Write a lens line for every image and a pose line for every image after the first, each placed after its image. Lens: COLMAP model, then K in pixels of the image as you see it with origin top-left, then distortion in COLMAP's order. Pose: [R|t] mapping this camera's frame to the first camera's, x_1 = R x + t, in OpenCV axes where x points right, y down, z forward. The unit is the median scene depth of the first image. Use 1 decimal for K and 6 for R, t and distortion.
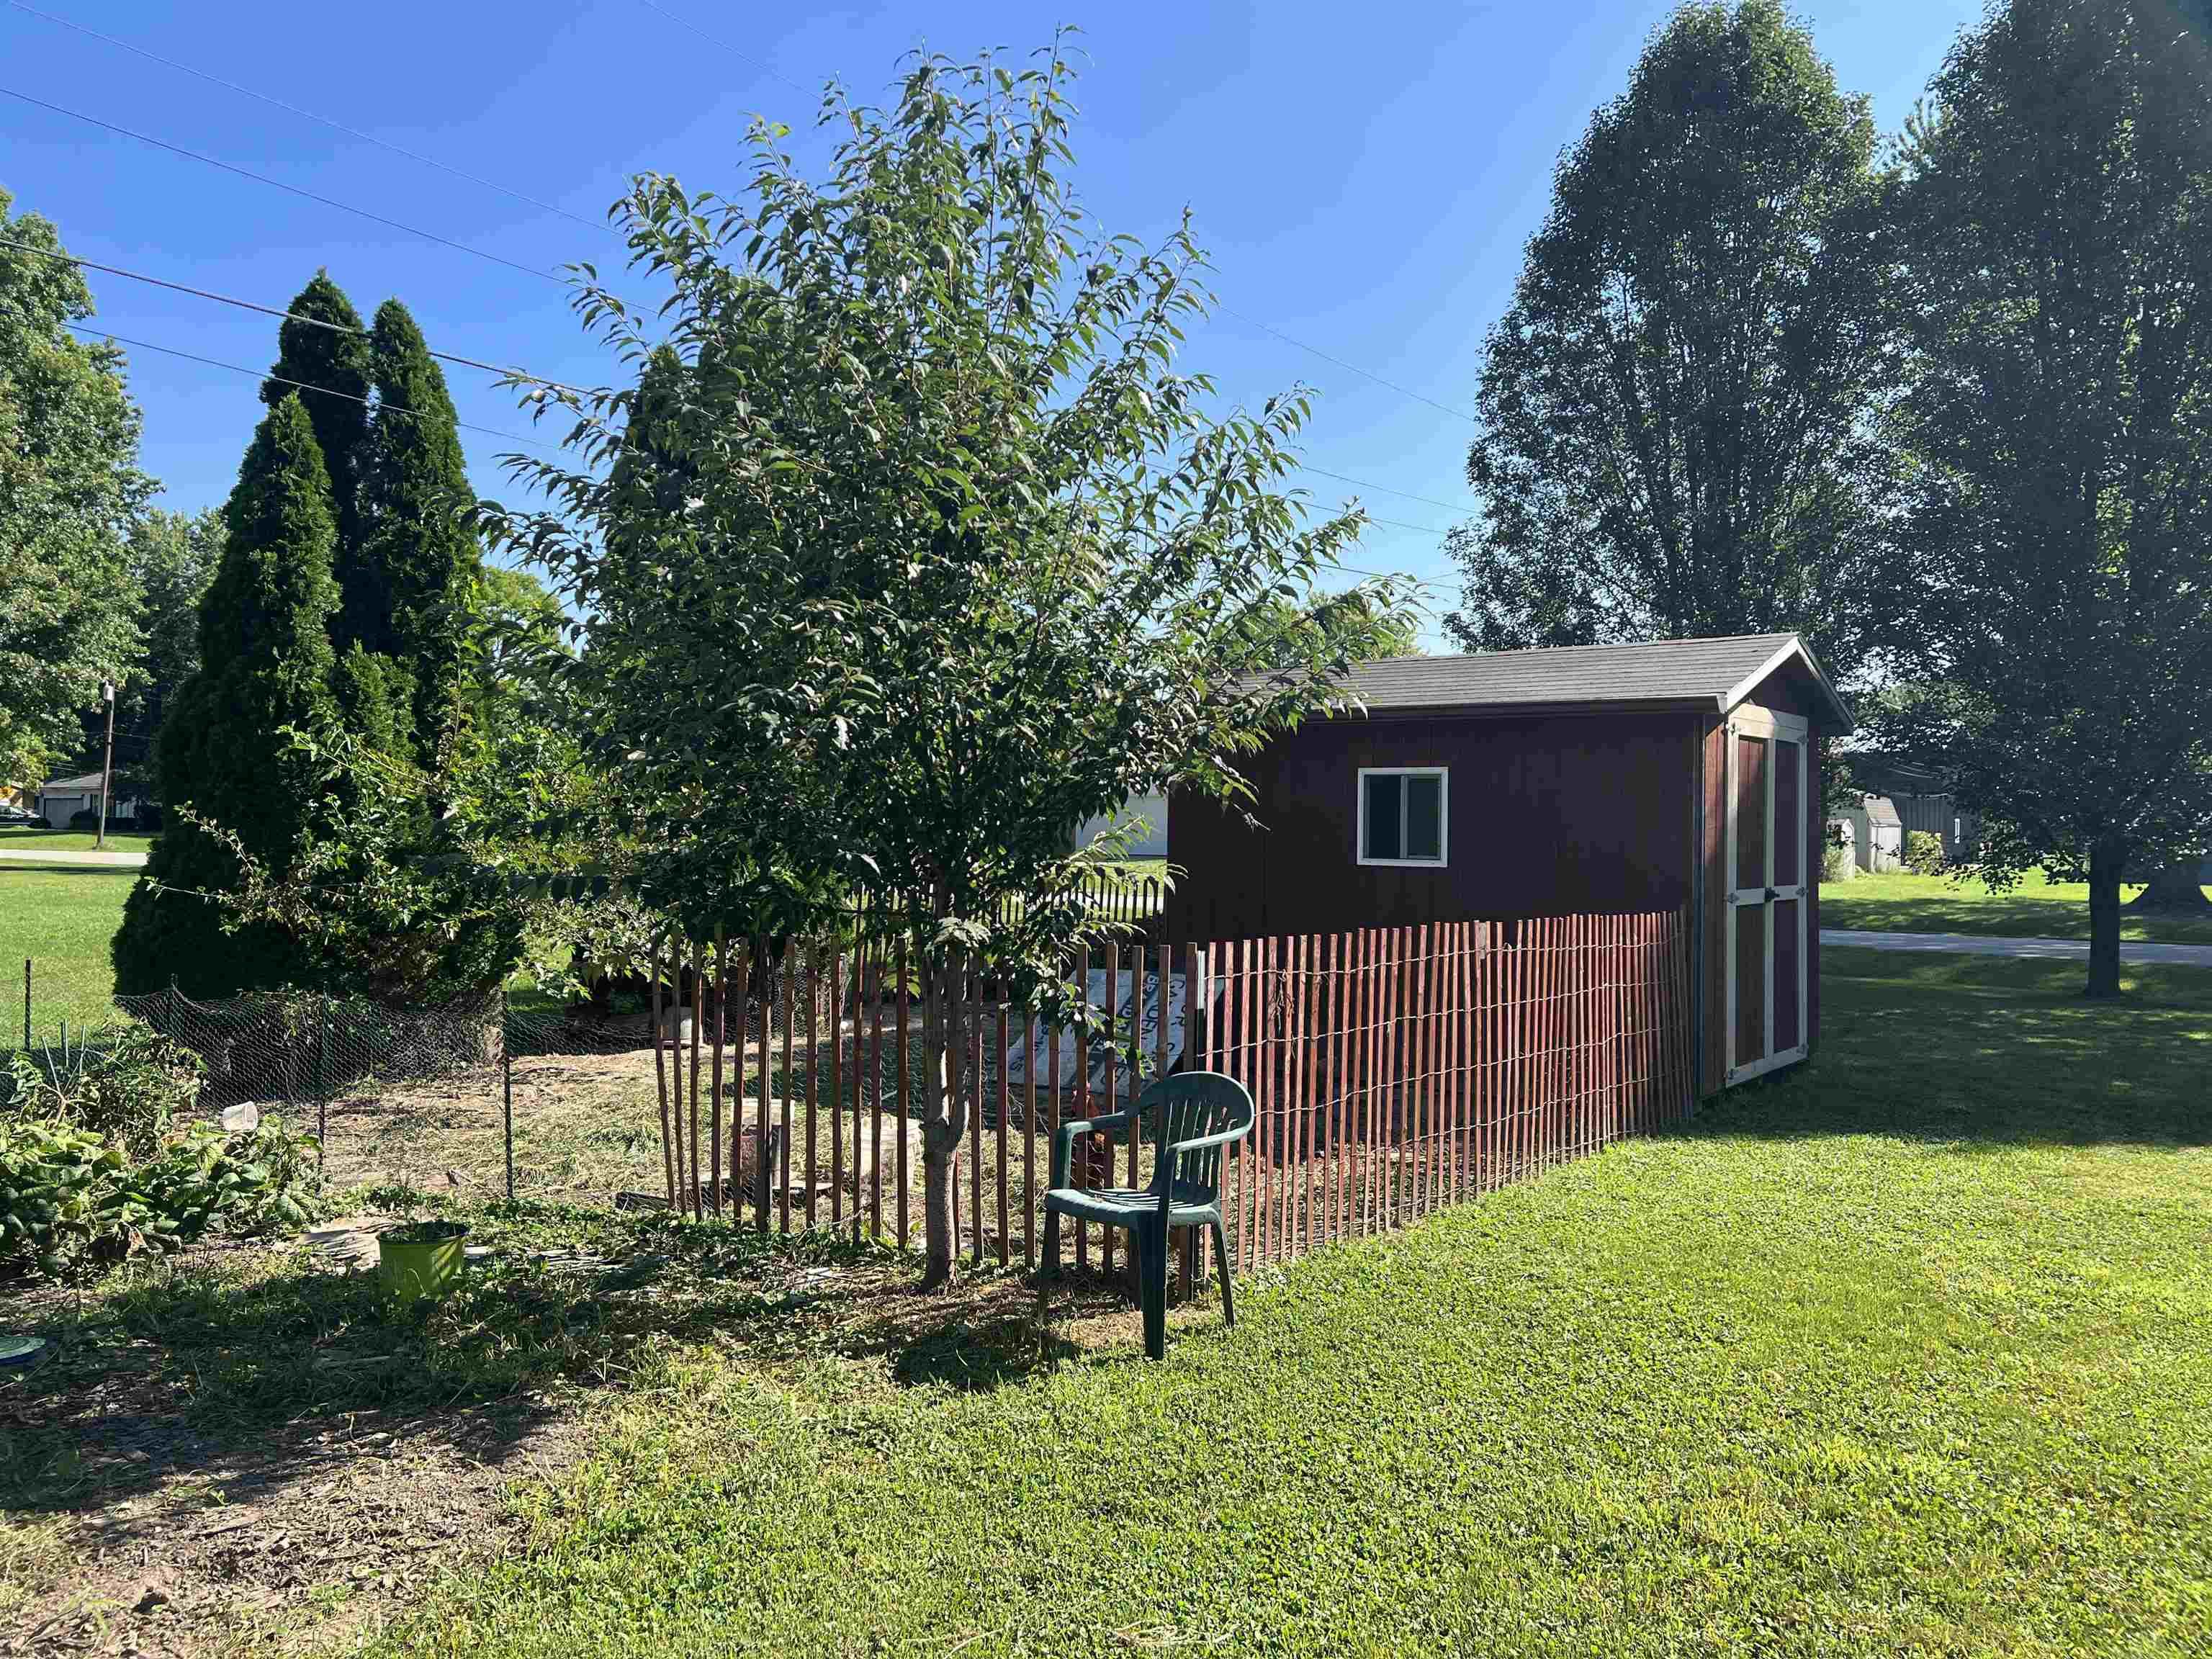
lens RADIAL K [[1678.0, 0, 1106.8], [0, 1678.0, 821.7], [0, 0, 1]] dist [0.073581, -0.077653]
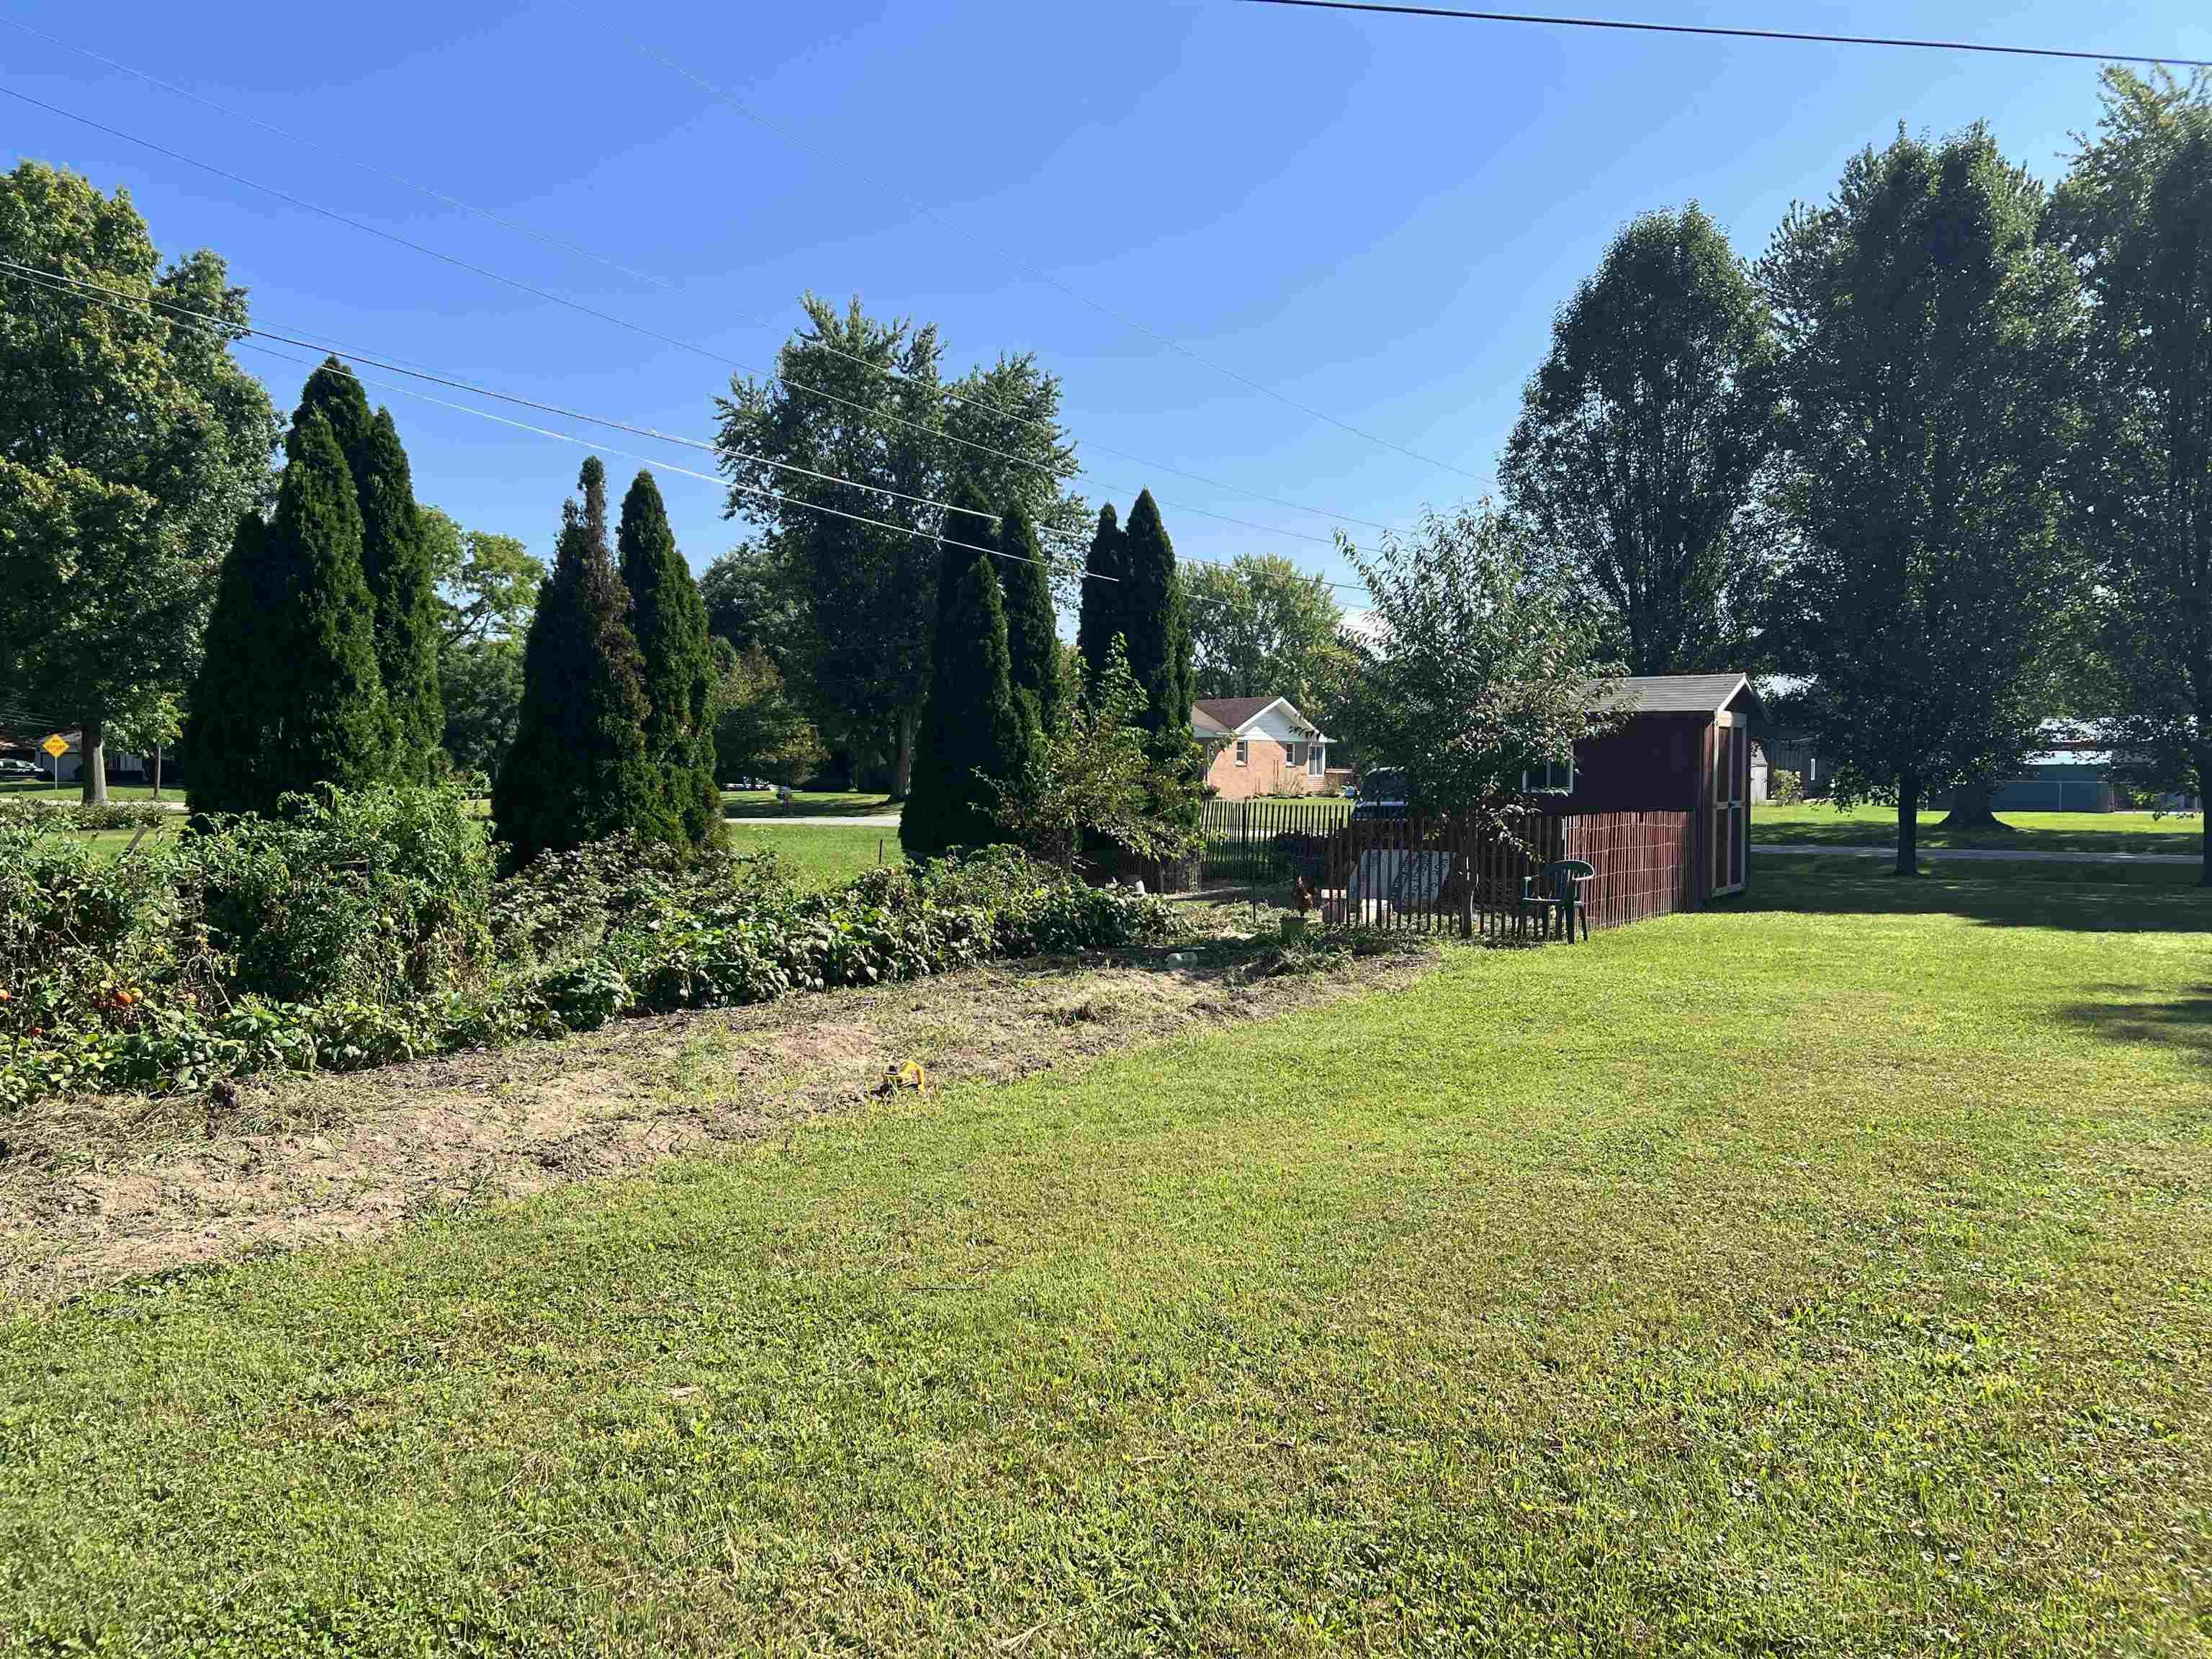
lens RADIAL K [[1678.0, 0, 1097.5], [0, 1678.0, 840.3], [0, 0, 1]] dist [0.073581, -0.077653]
pose [[0.997754, -0.011052, 0.066065, -0.228676], [0.008165, 0.999007, 0.043804, -0.004242], [-0.066484, -0.043166, 0.996853, -0.443529]]
